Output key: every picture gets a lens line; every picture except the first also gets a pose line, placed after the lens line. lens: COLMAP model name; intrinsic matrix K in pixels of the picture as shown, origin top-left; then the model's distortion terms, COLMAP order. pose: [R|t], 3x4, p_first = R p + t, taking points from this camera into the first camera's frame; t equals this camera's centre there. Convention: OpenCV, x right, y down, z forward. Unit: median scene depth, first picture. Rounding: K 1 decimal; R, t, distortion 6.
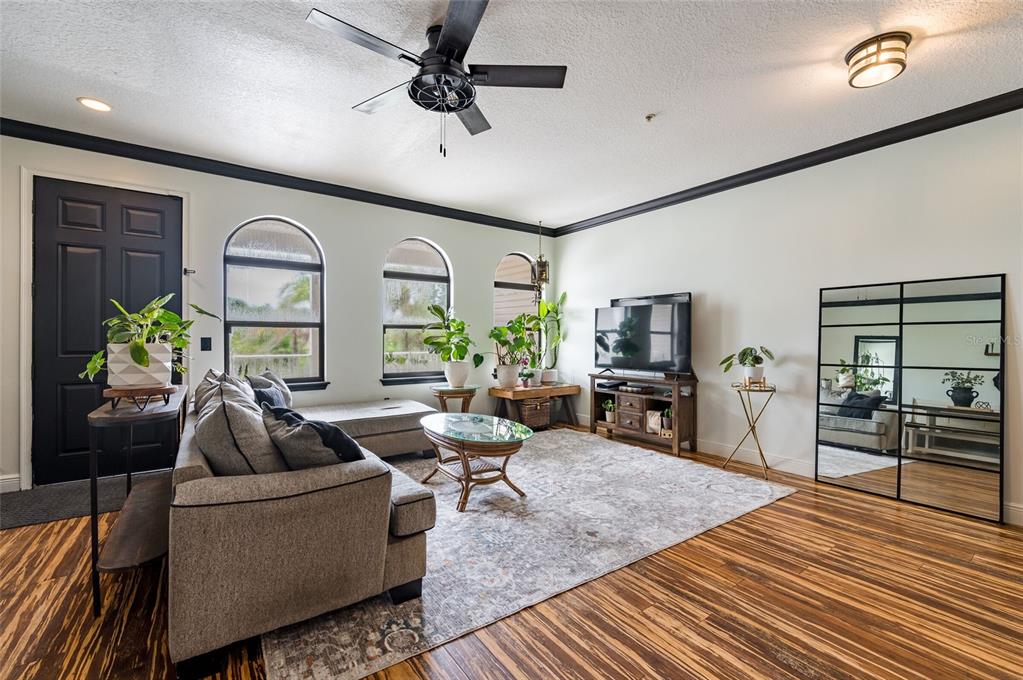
lens RADIAL K [[433.7, 0, 514.1], [0, 433.7, 336.9], [0, 0, 1]] dist [-0.000600, -0.000134]
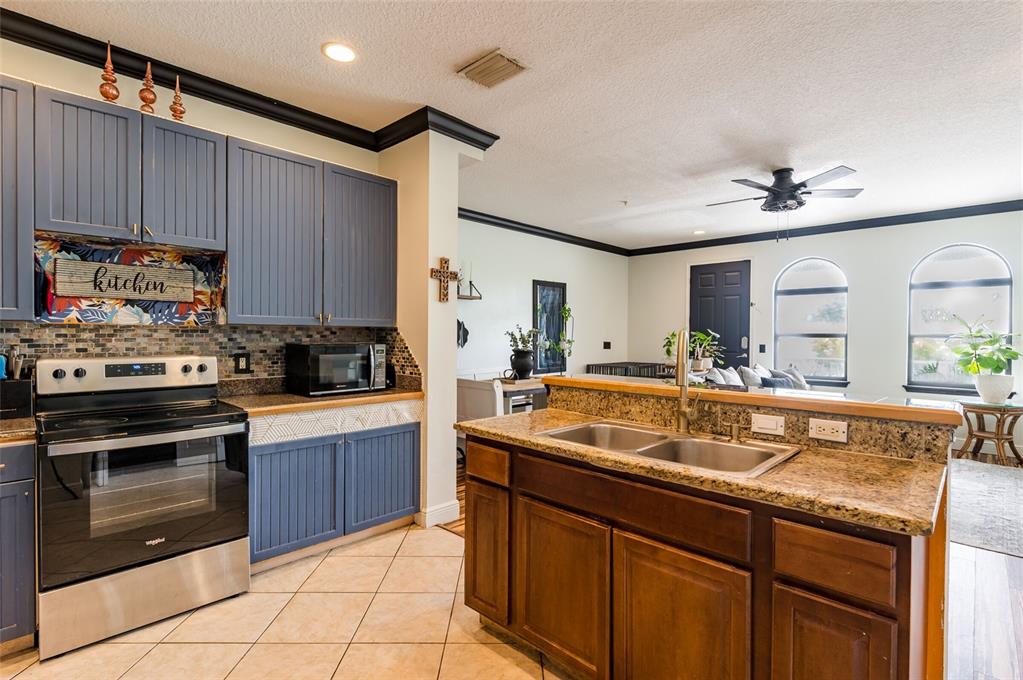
lens RADIAL K [[484.1, 0, 516.8], [0, 484.1, 339.2], [0, 0, 1]] dist [-0.003143, 0.001617]
pose [[0.179954, 0.007661, -0.983645, 1.039113], [-0.003513, 0.999968, 0.007146, -0.032463], [0.983669, 0.002170, 0.179975, -0.243251]]
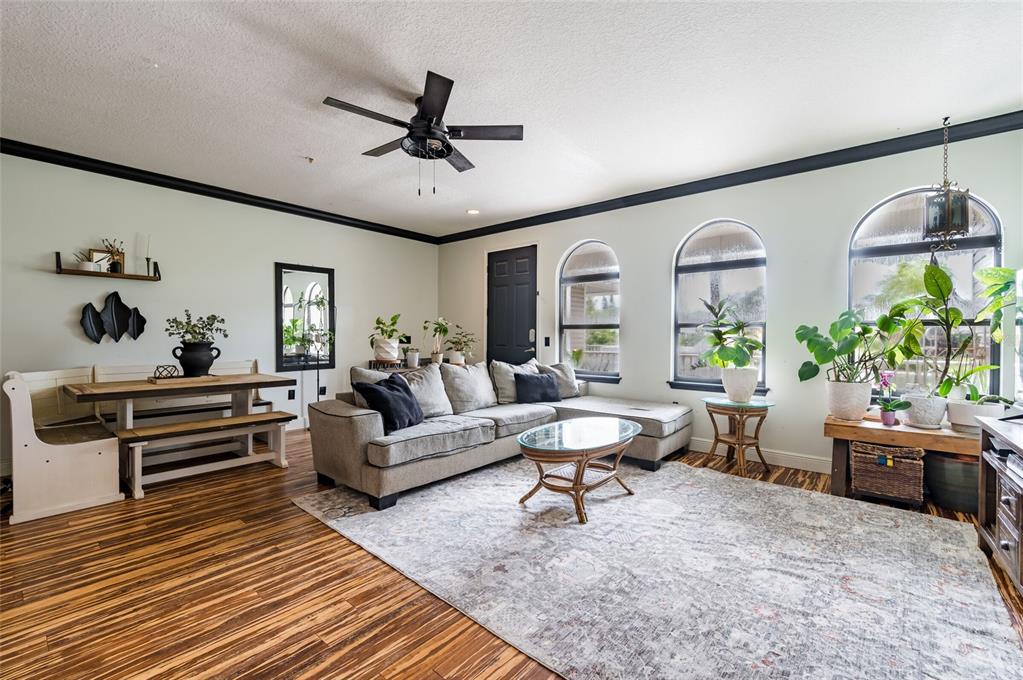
lens RADIAL K [[433.7, 0, 512.0], [0, 433.7, 339.8], [0, 0, 1]] dist [-0.000600, -0.000134]
pose [[0.234848, 0.005069, -0.972019, 0.792489], [-0.001119, 0.999987, 0.004944, 0.004378], [0.972031, -0.000073, 0.234851, 0.653262]]
